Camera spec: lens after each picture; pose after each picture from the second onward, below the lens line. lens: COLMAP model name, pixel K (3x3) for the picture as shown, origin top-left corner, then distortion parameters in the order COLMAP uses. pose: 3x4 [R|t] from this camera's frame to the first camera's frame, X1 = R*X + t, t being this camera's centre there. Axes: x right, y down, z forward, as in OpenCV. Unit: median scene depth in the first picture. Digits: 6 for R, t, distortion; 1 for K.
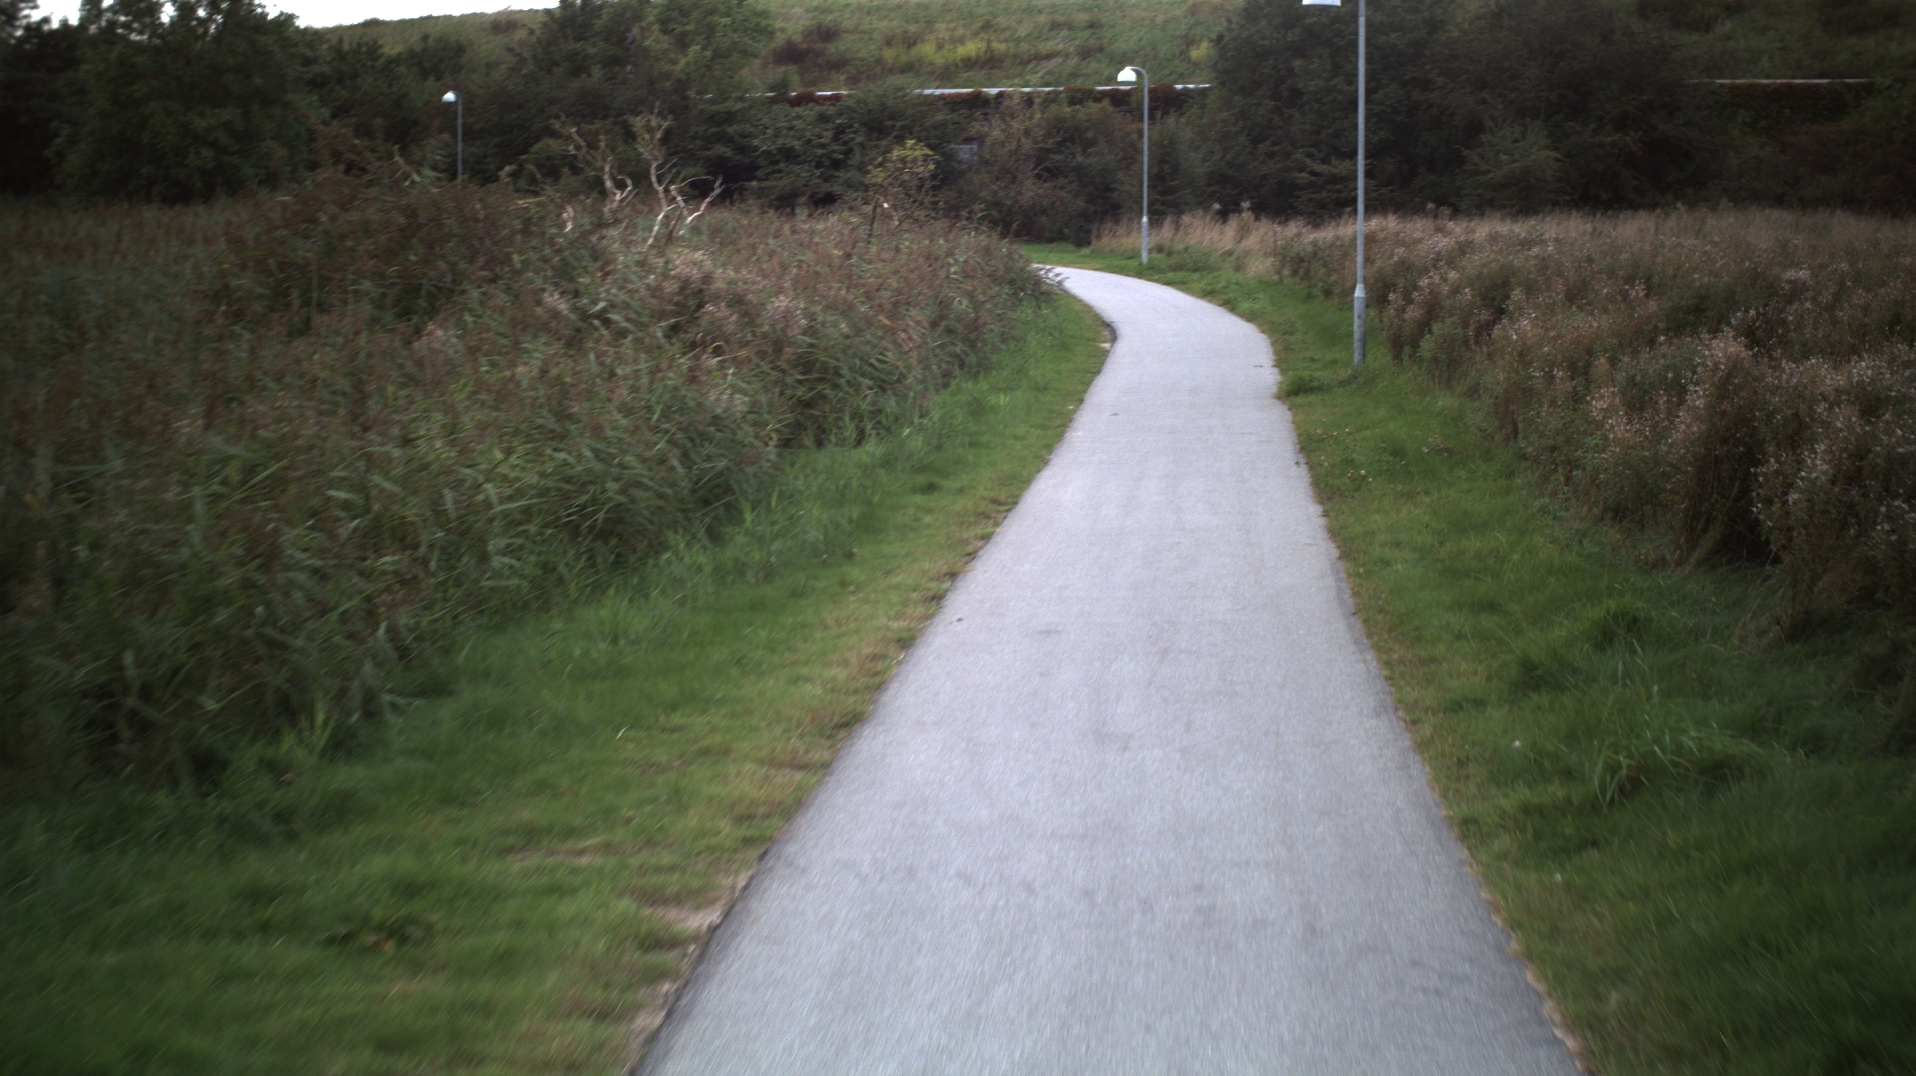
lens RADIAL K [[3466.1, 0, 954.9], [0, 3466.1, 537.6], [0, 0, 1]] dist [-0.248125, 0.000000]
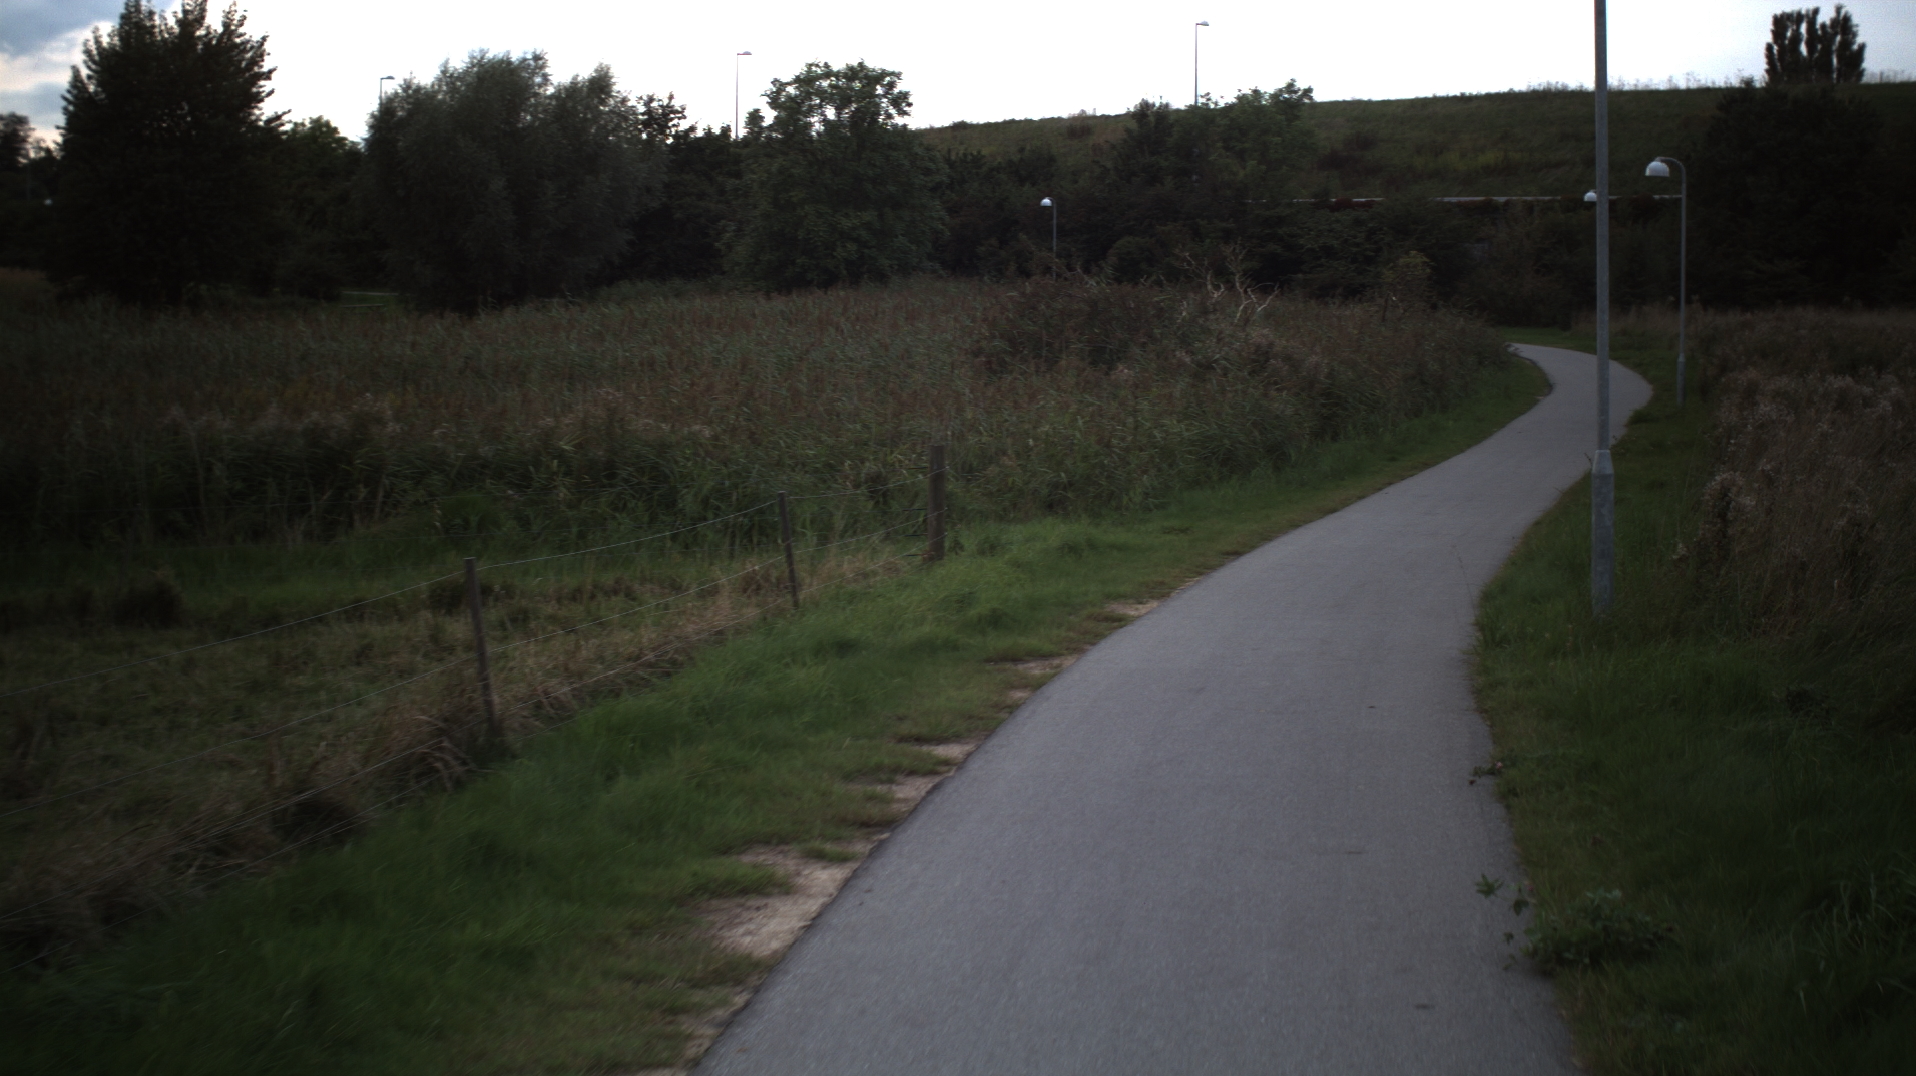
lens RADIAL K [[3466.1, 0, 976.9], [0, 3466.1, 535.6], [0, 0, 1]] dist [-0.248125, 0.000000]
pose [[0.988608, 0.012615, -0.149981, 0.017303], [-0.016272, 0.999599, -0.023179, 0.024959], [0.149628, 0.025355, 0.988417, -0.288456]]
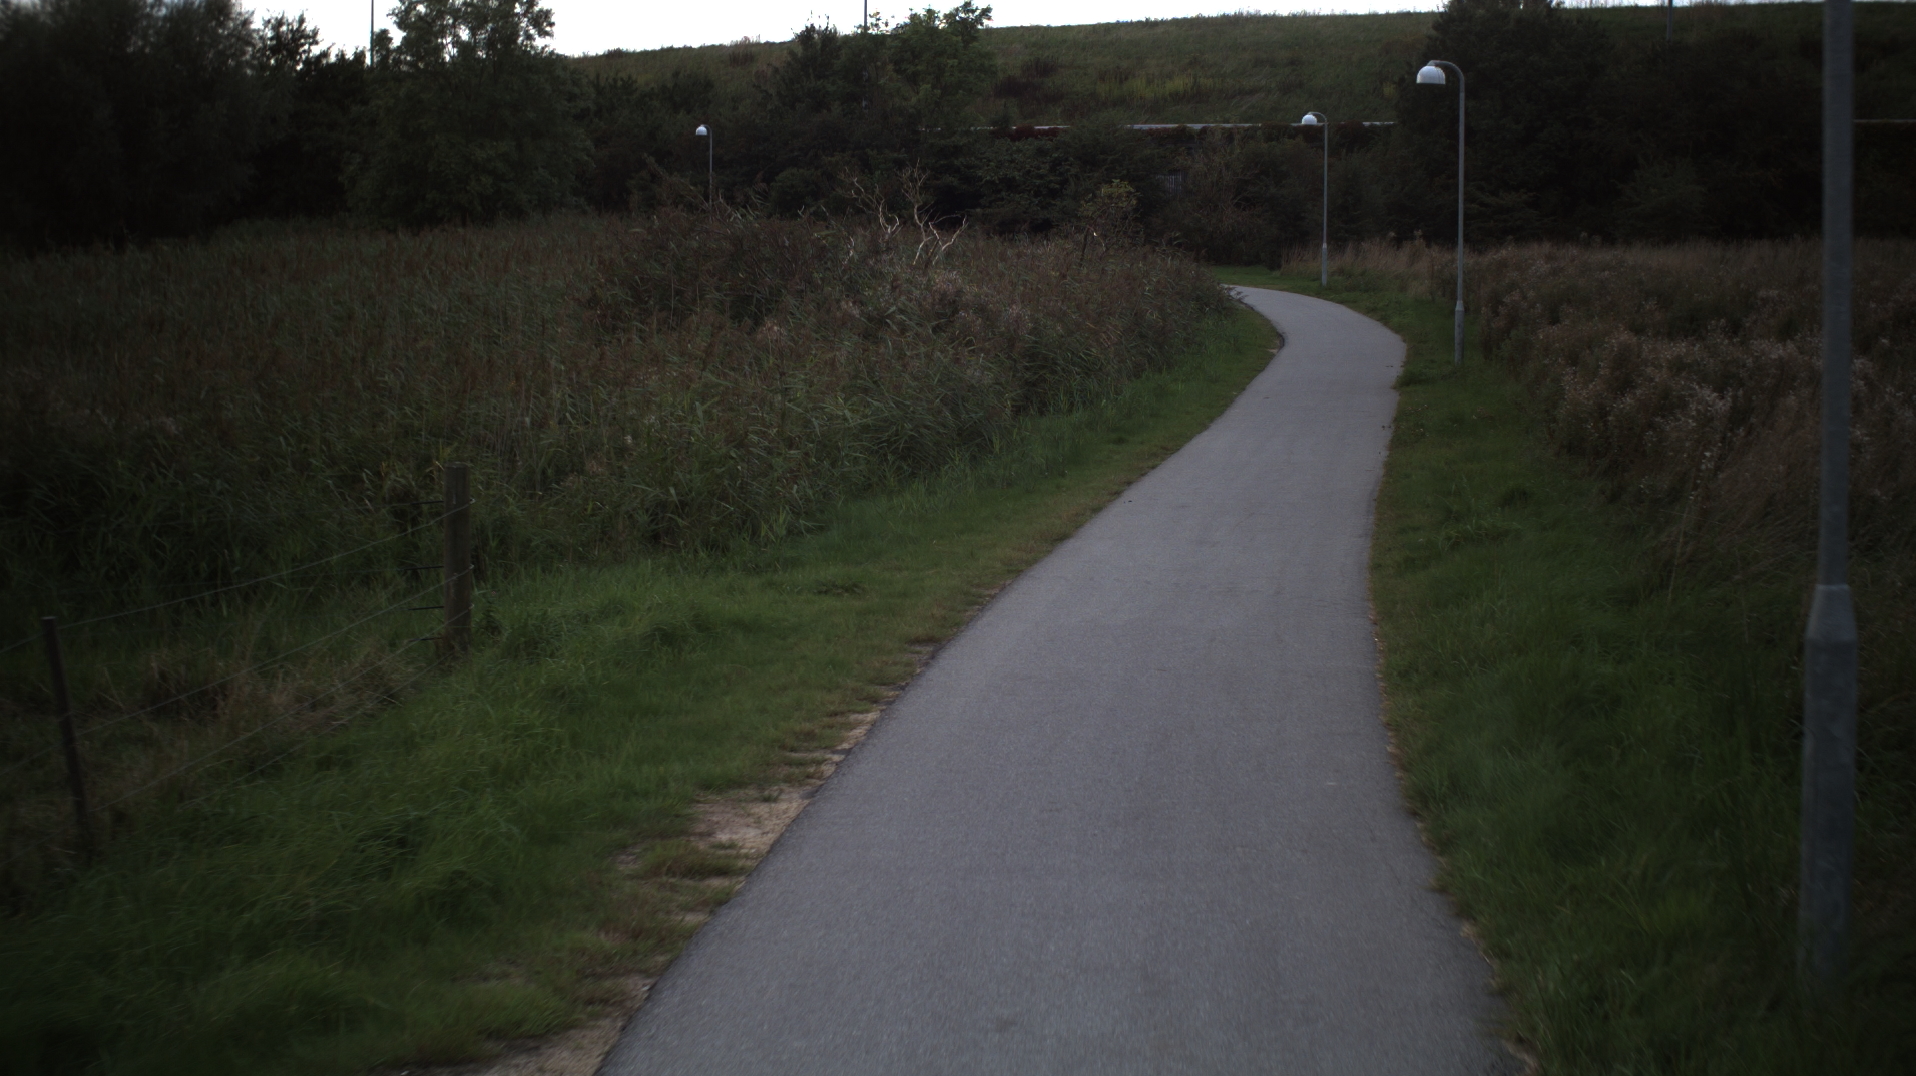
lens RADIAL K [[3466.1, 0, 950.8], [0, 3466.1, 542.3], [0, 0, 1]] dist [-0.248125, 0.000000]
pose [[0.997991, 0.008304, -0.062804, 0.004523], [-0.008595, 0.999954, -0.004367, 0.011841], [0.062765, 0.004899, 0.998016, -0.144797]]
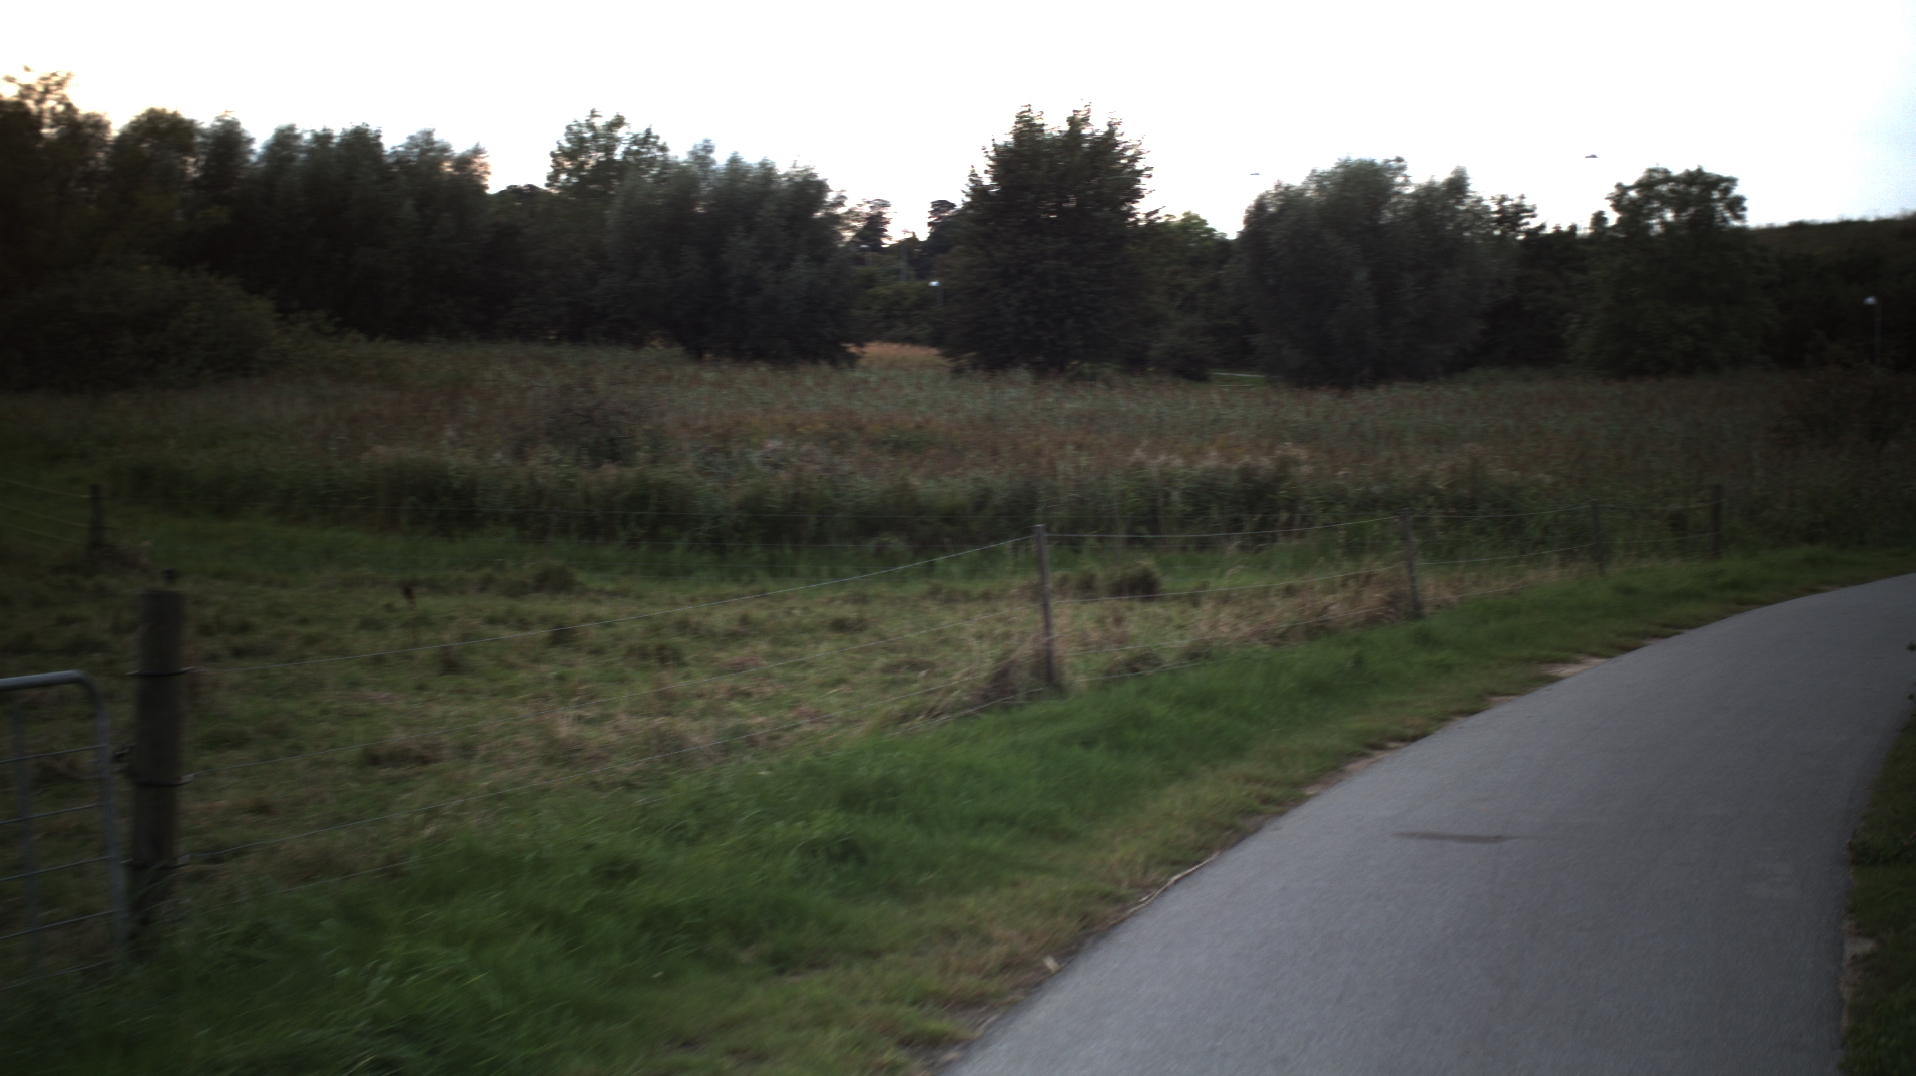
lens RADIAL K [[3466.1, 0, 962.7], [0, 3466.1, 536.3], [0, 0, 1]] dist [-0.248125, 0.000000]
pose [[0.921333, 0.032042, -0.387451, 0.050917], [-0.051579, 0.997862, -0.040129, 0.040586], [0.385337, 0.056956, 0.921016, -0.428326]]
